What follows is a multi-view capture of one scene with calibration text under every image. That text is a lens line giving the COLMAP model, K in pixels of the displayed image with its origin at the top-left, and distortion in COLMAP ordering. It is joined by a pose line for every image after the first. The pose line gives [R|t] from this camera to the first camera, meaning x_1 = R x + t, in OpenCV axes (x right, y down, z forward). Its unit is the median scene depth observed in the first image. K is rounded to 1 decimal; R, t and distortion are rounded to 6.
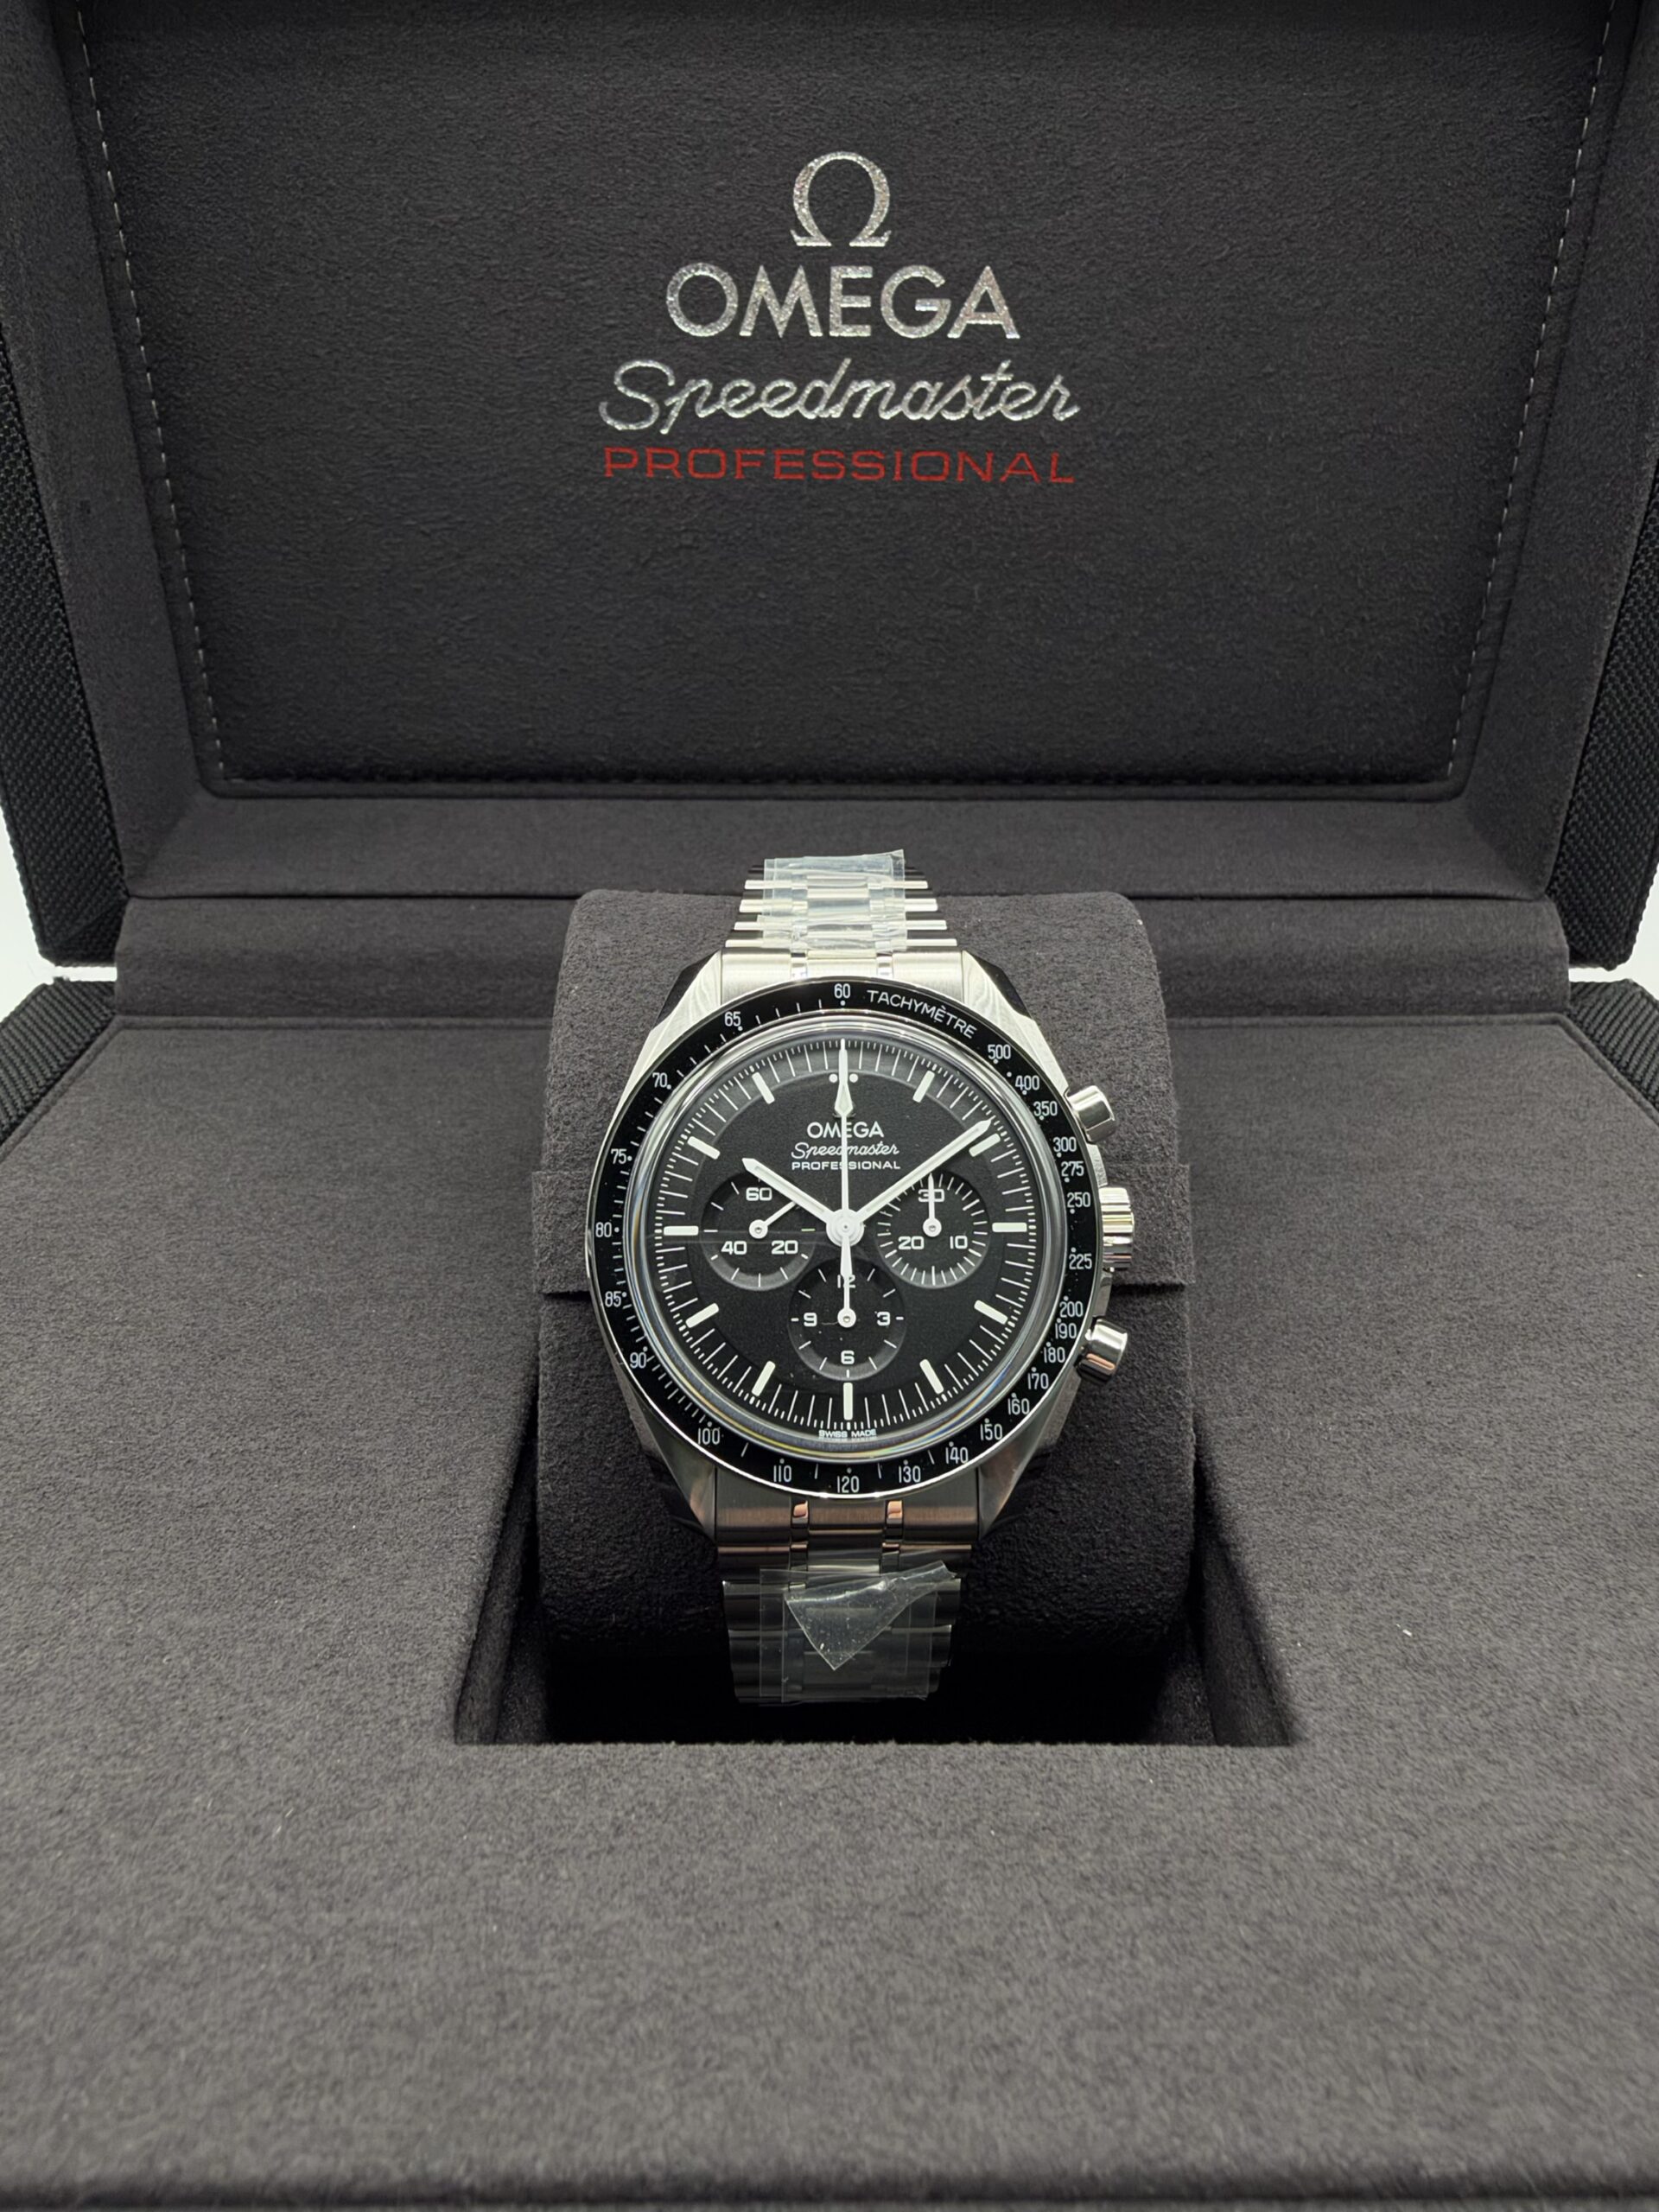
lens RADIAL K [[1632.1, 0, 826.3], [0, 1632.1, 875.4], [0, 0, 1]] dist [-0.012498, 0.012332]
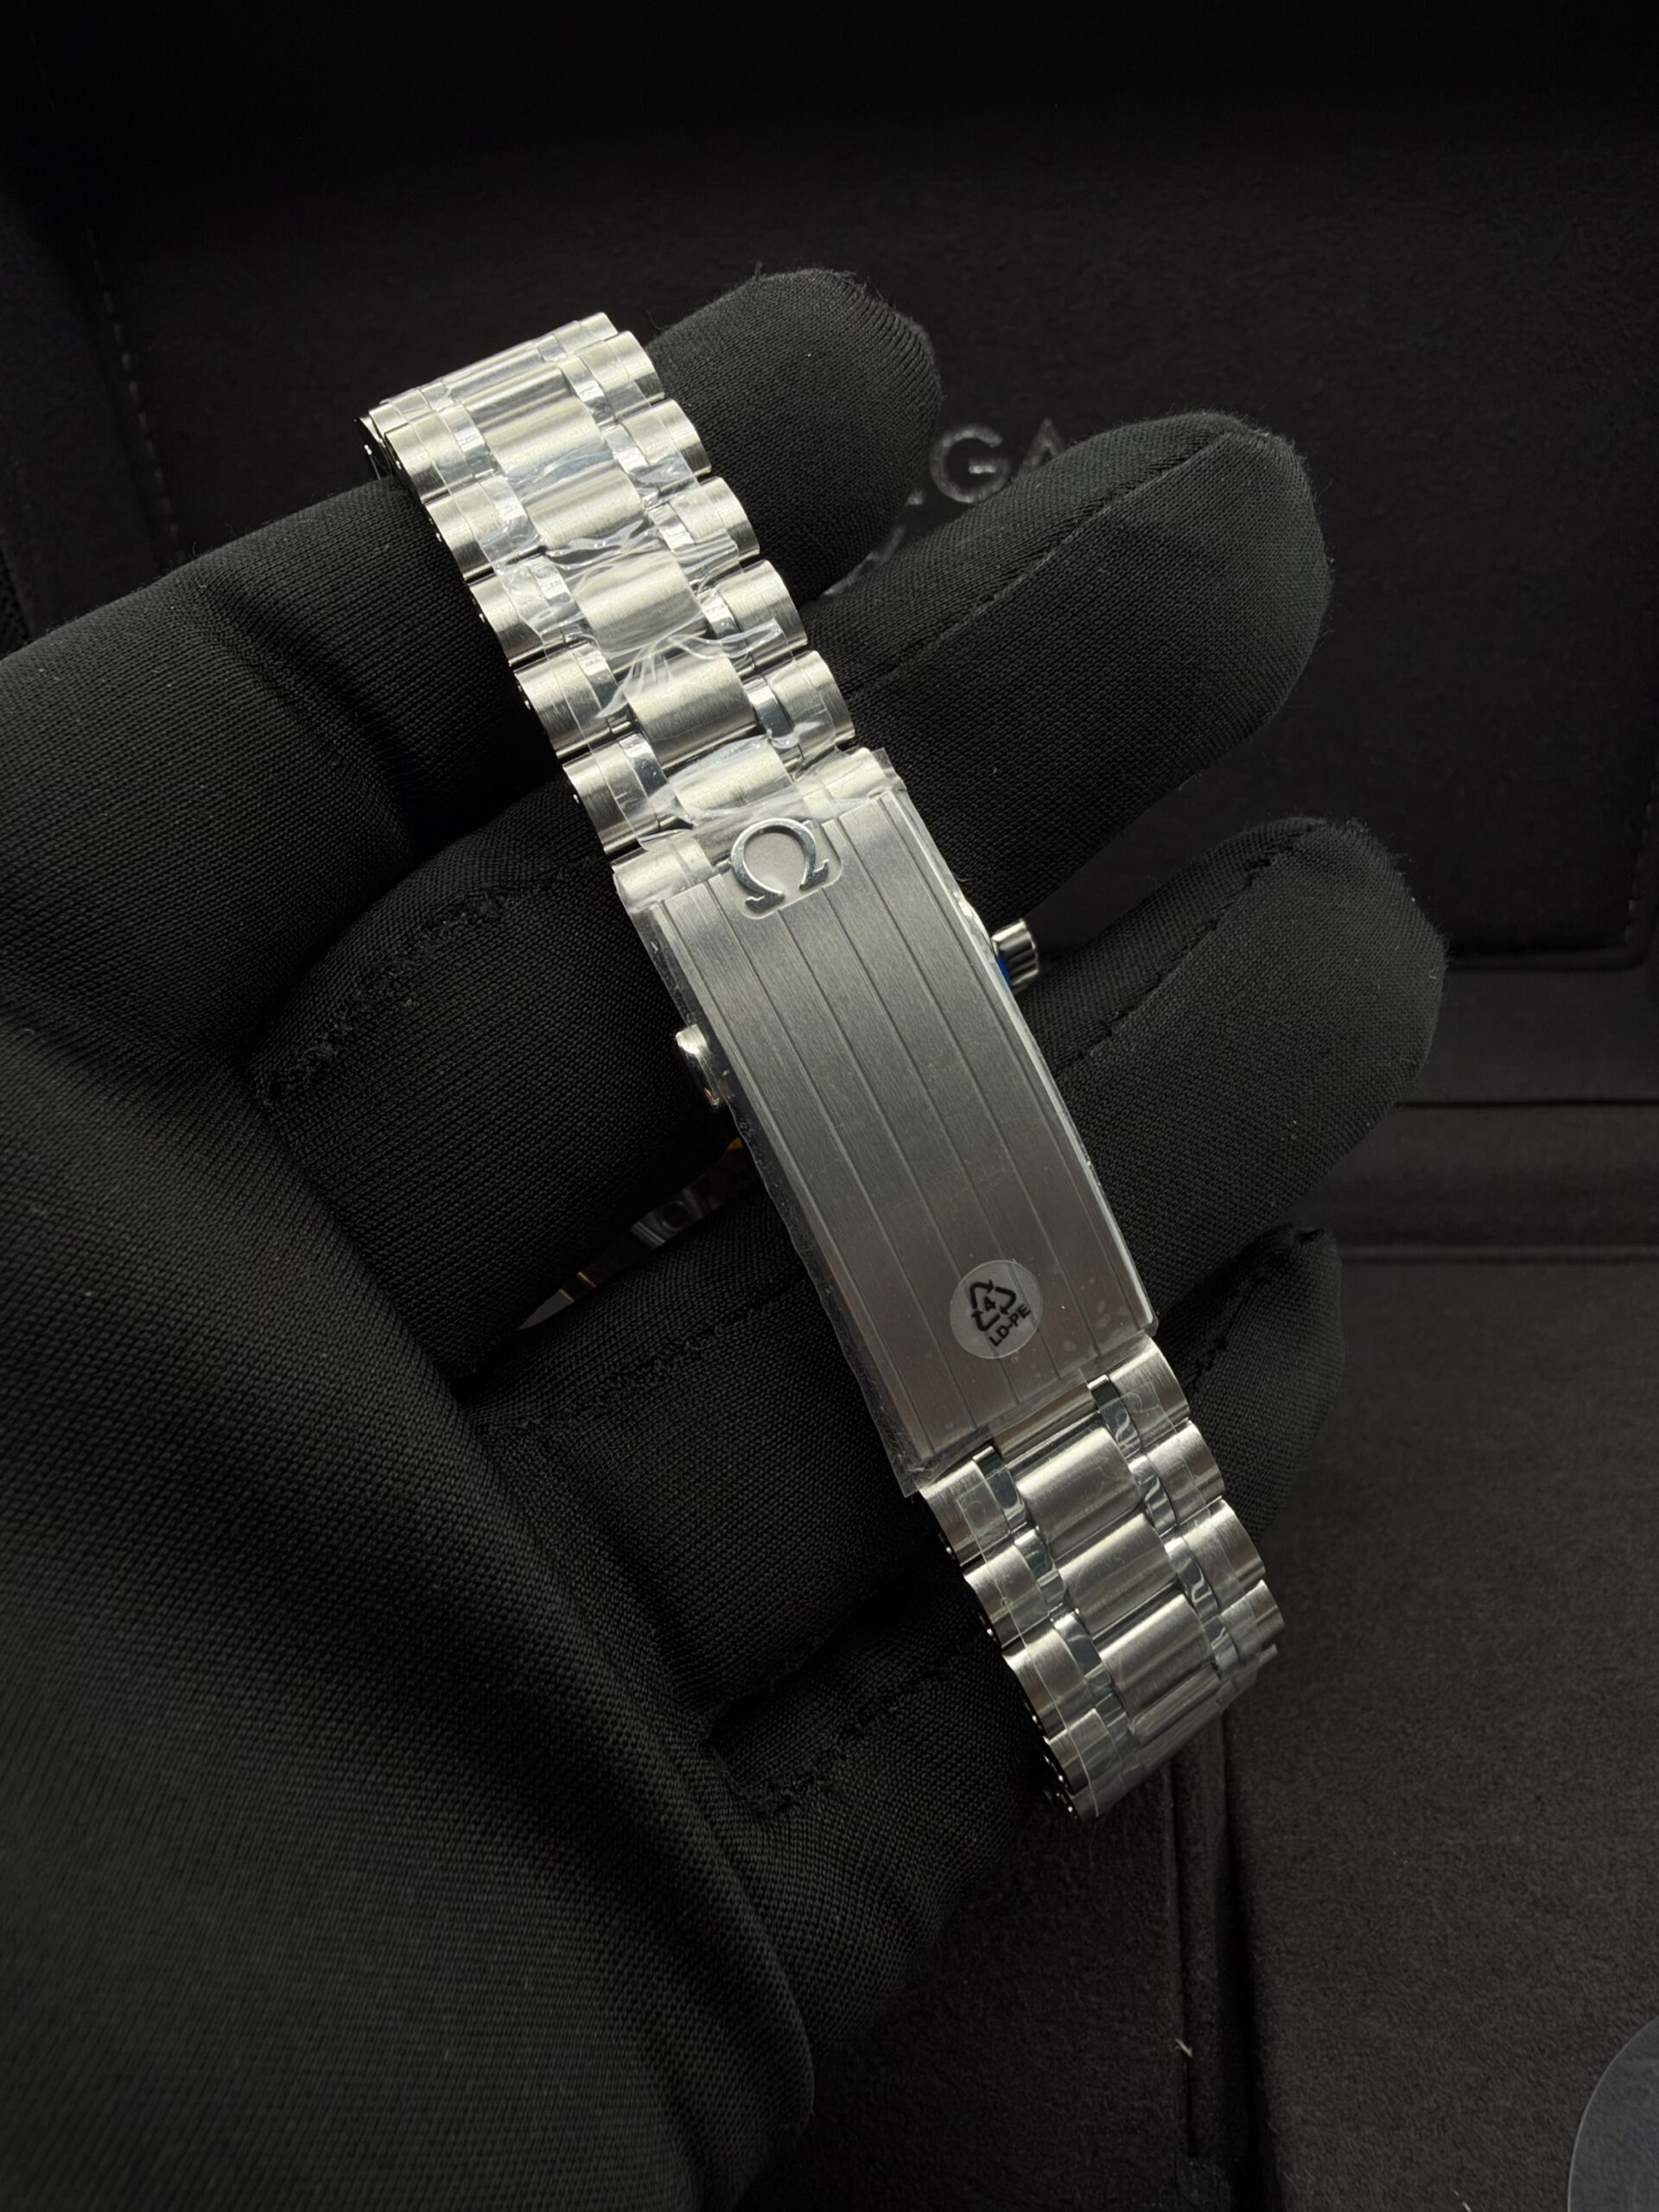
lens RADIAL K [[1632.1, 0, 806.4], [0, 1632.1, 899.0], [0, 0, 1]] dist [-0.012498, 0.012332]
pose [[0.987957, -0.021934, -0.153165, 0.154353], [0.020819, 0.999744, -0.008876, -0.159891], [0.153320, 0.005580, 0.988161, 0.137745]]
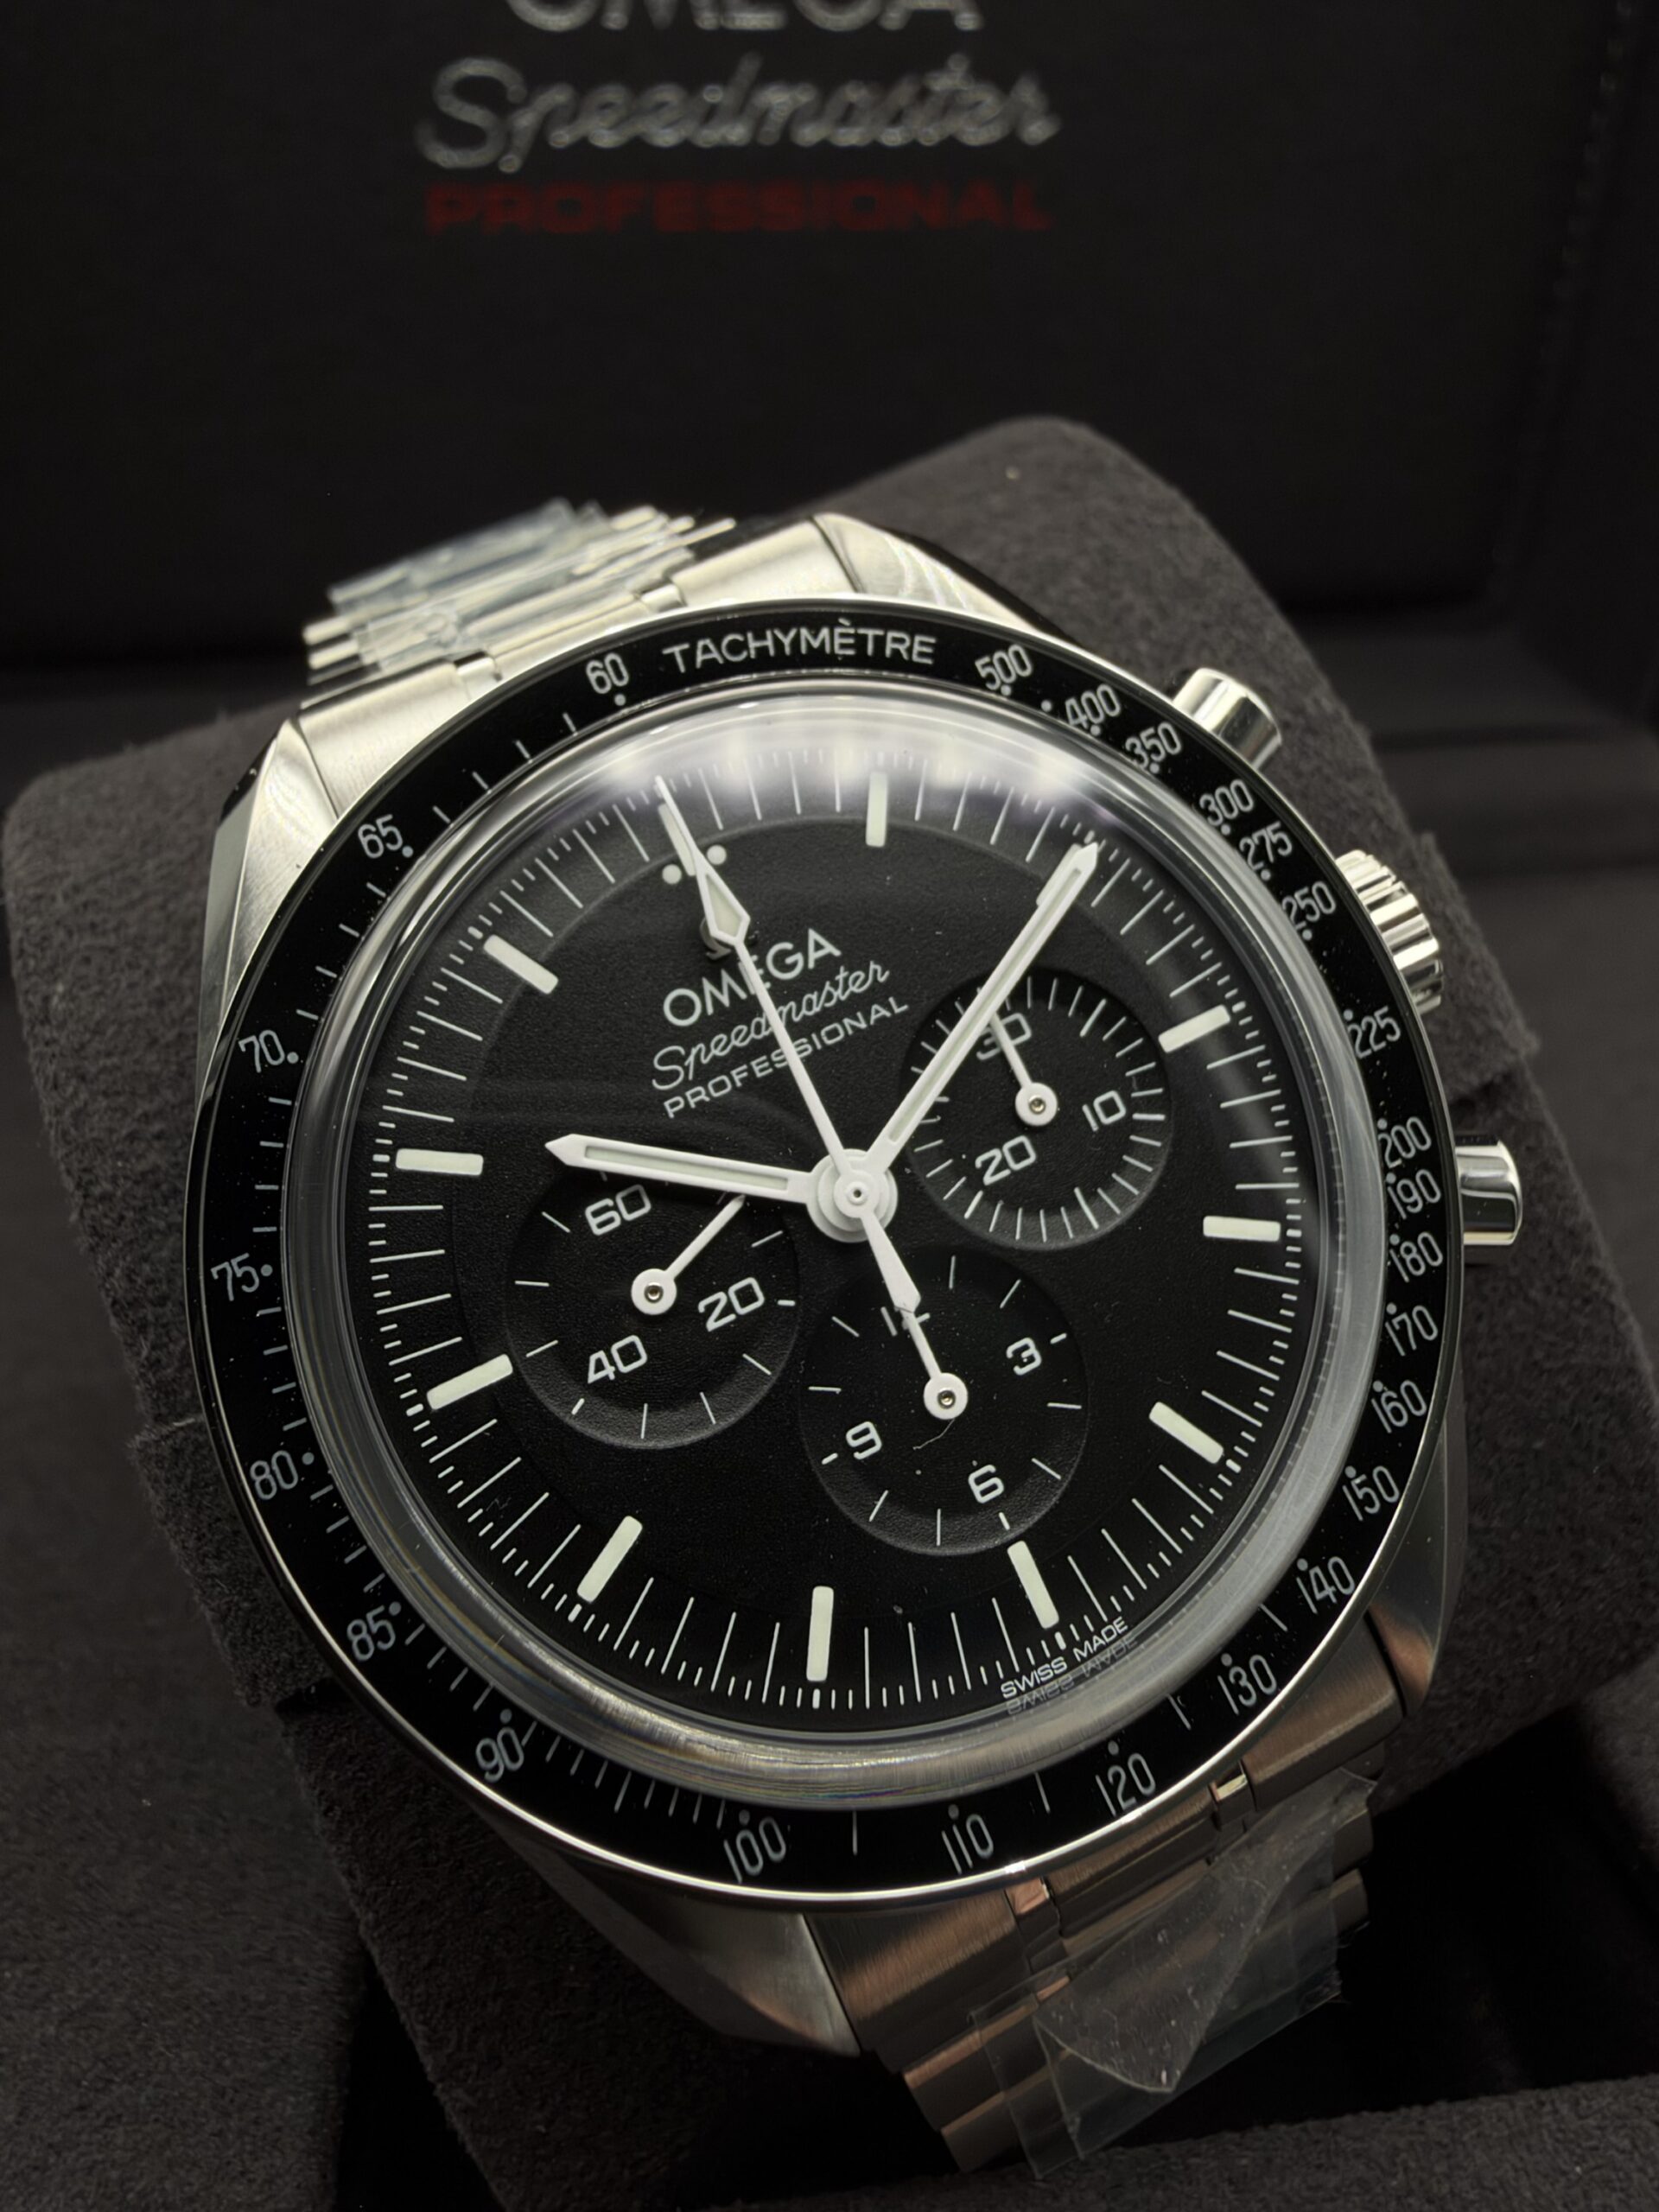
lens RADIAL K [[1632.1, 0, 816.6], [0, 1632.1, 869.4], [0, 0, 1]] dist [-0.012498, 0.012332]
pose [[0.901261, -0.387564, 0.193709, -0.040112], [0.375065, 0.921694, 0.099030, 0.092915], [-0.216921, -0.016599, 0.976048, 0.572049]]
